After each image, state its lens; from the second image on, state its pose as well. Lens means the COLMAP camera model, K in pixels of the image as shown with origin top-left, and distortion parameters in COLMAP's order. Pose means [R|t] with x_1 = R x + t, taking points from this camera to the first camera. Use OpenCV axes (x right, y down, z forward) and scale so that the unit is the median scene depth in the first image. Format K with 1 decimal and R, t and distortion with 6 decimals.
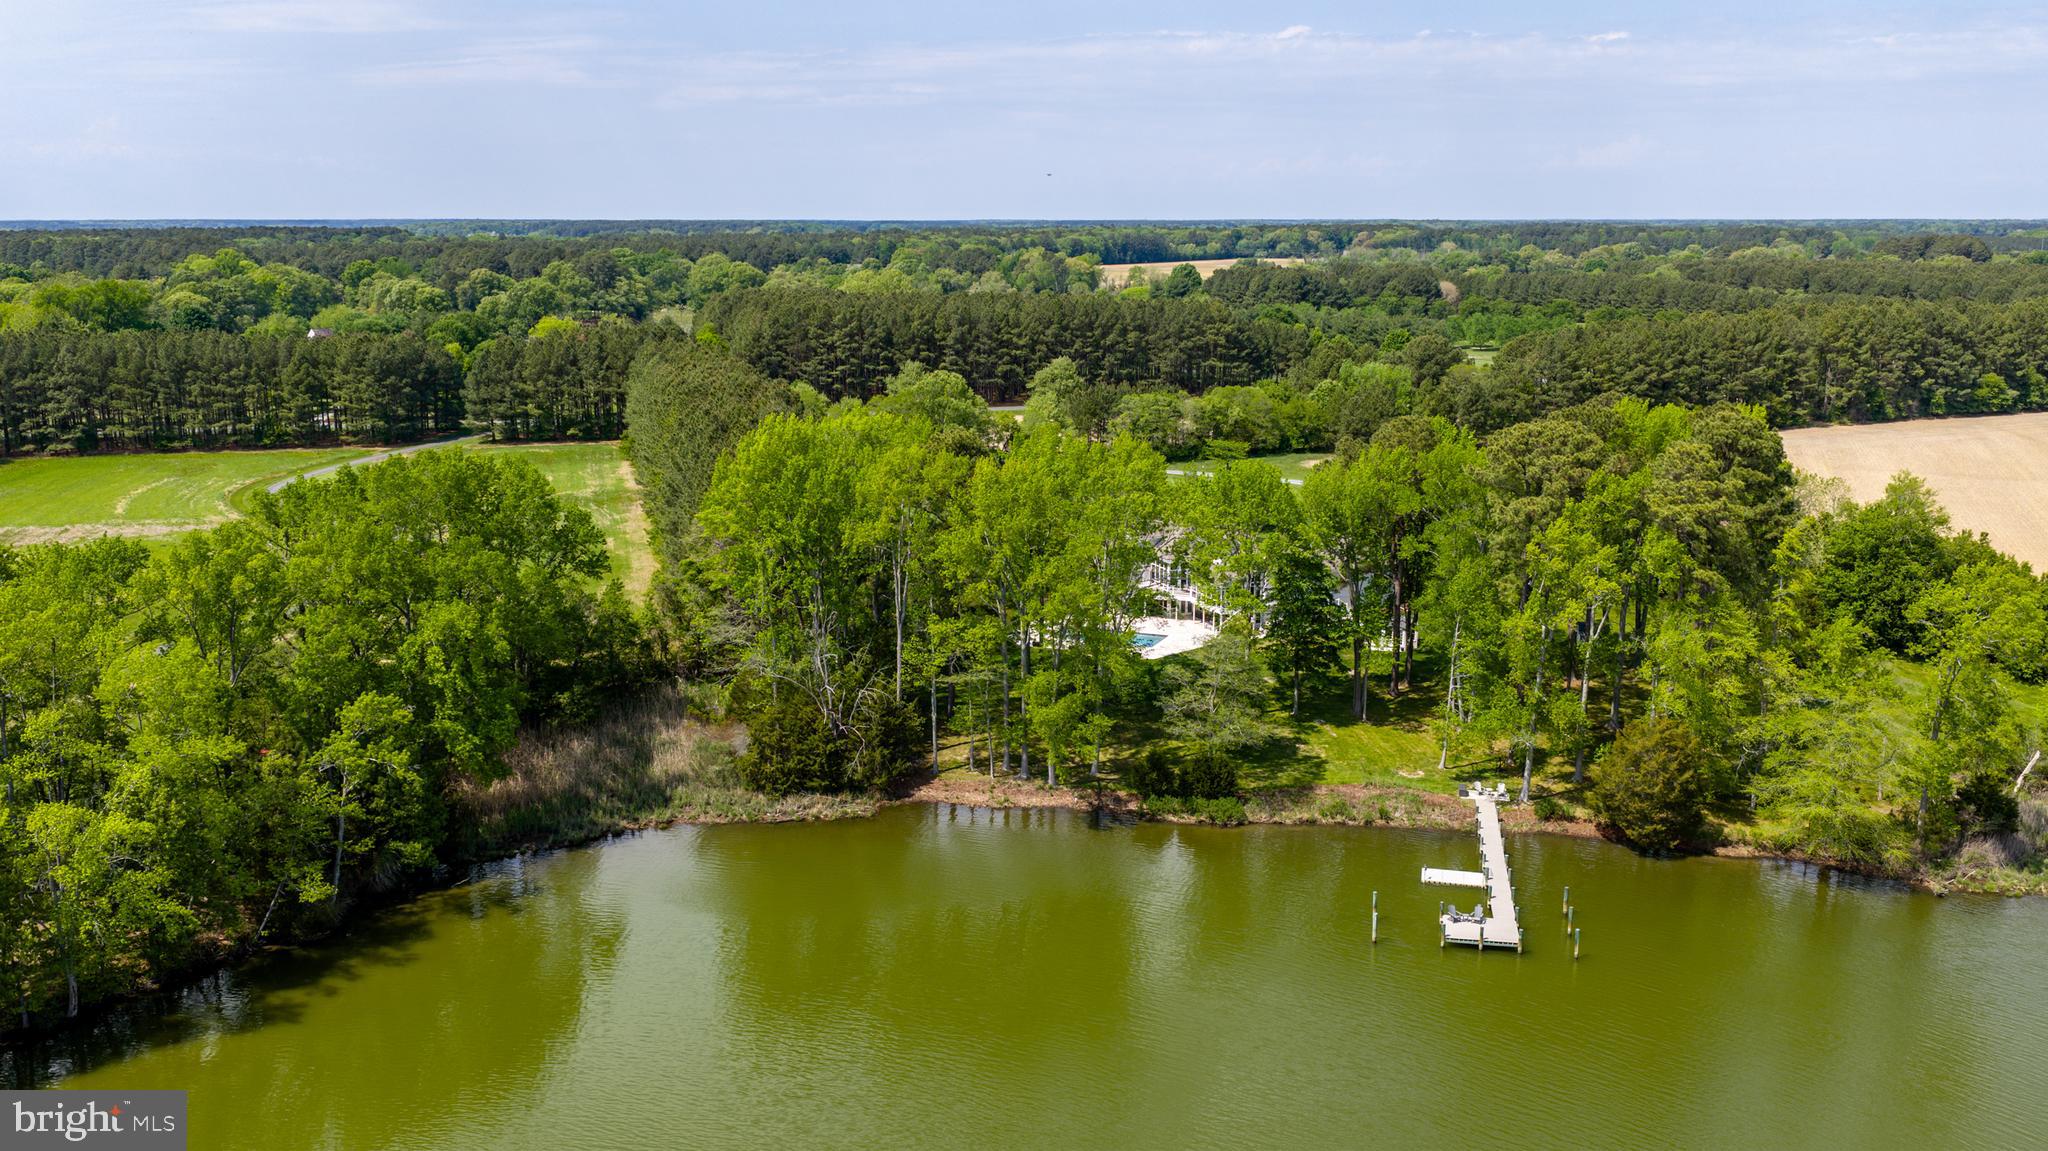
lens RADIAL K [[1661.7, 0, 1015.0], [0, 1661.7, 580.9], [0, 0, 1]] dist [0.004210, -0.034506]
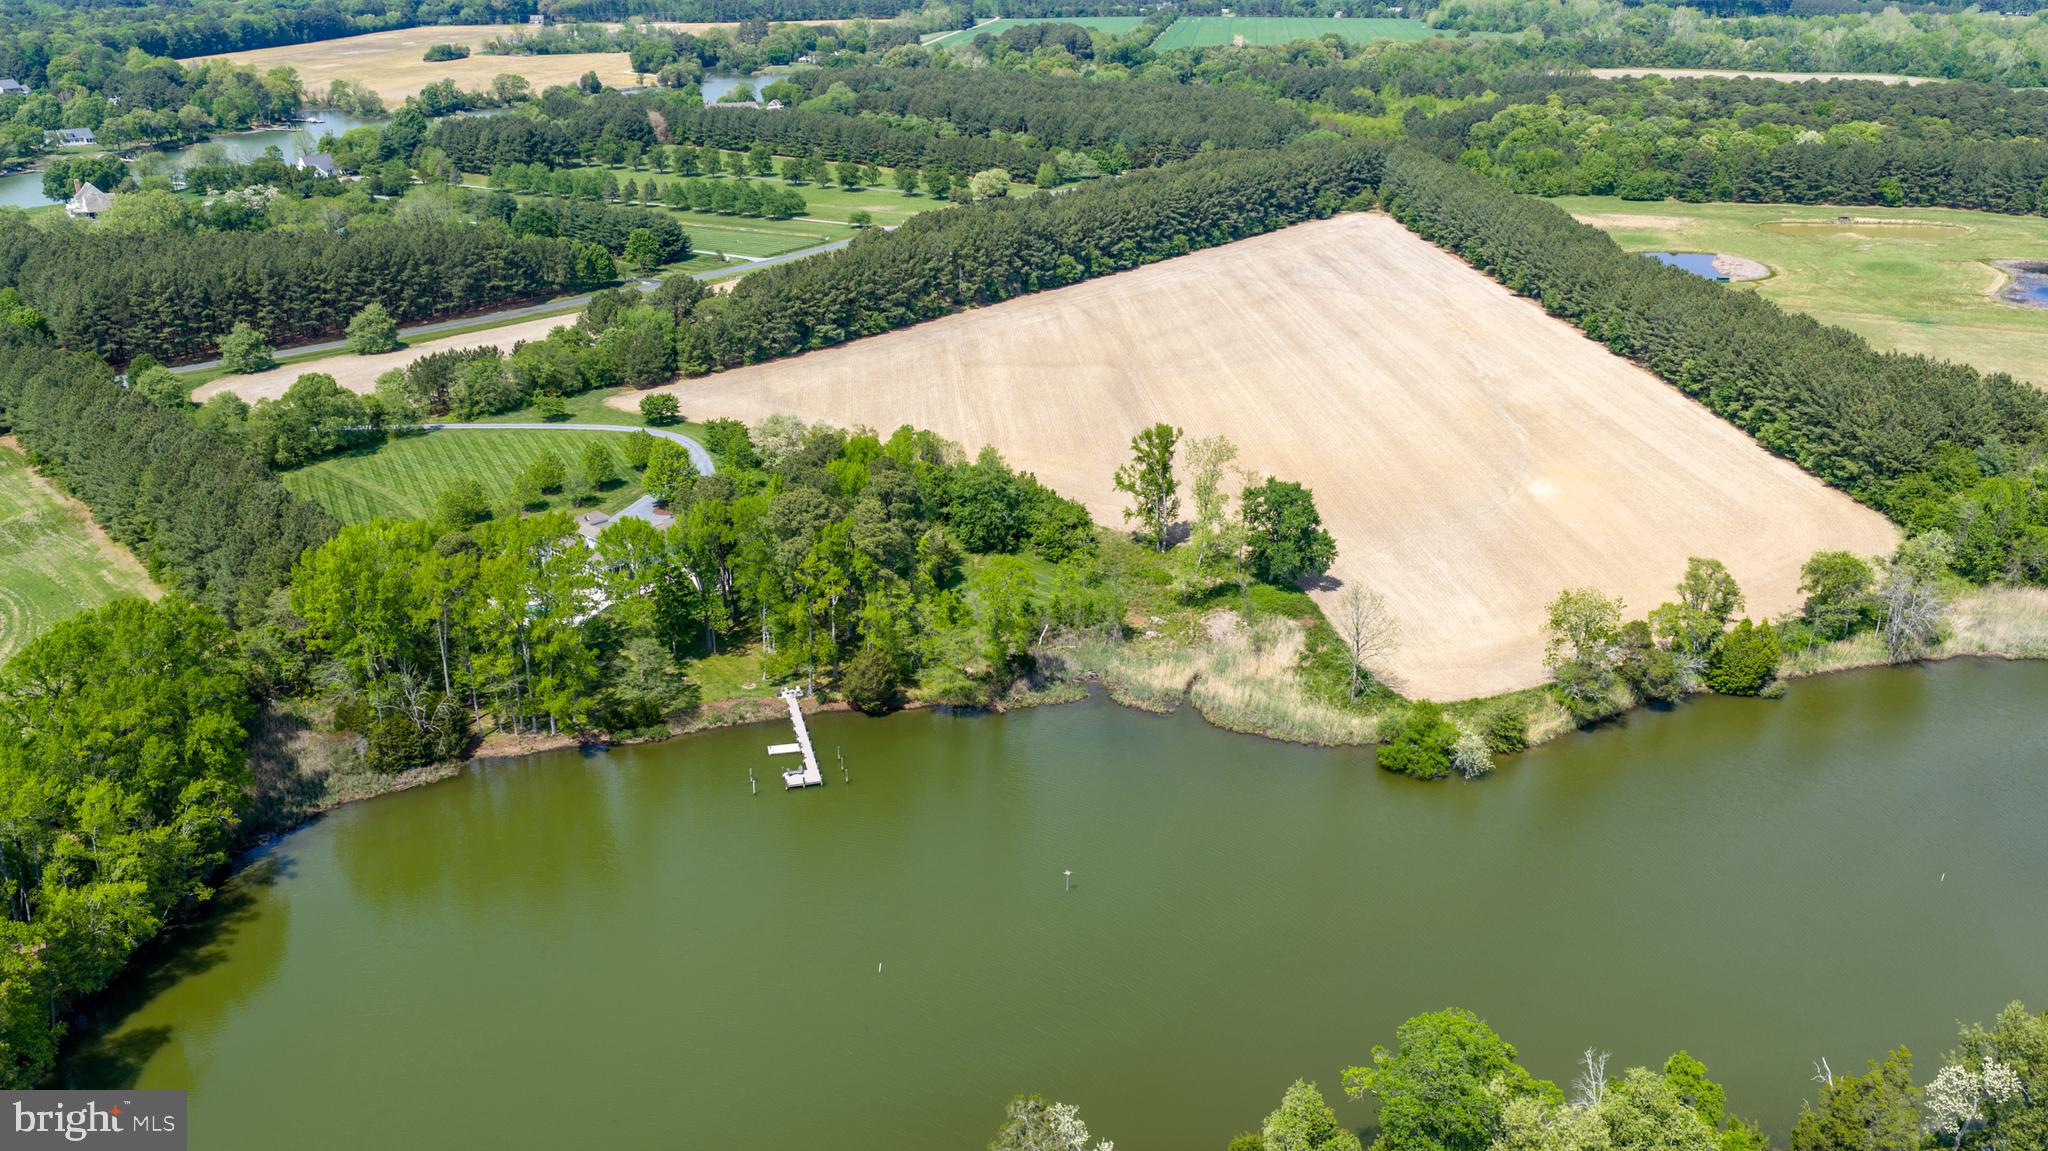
lens RADIAL K [[1661.7, 0, 1015.0], [0, 1661.7, 580.9], [0, 0, 1]] dist [0.004210, -0.034506]
pose [[0.891958, -0.162705, 0.421826, -0.252878], [0.092590, 0.978963, 0.181819, -0.303010], [-0.442535, -0.123118, 0.888259, -0.739617]]
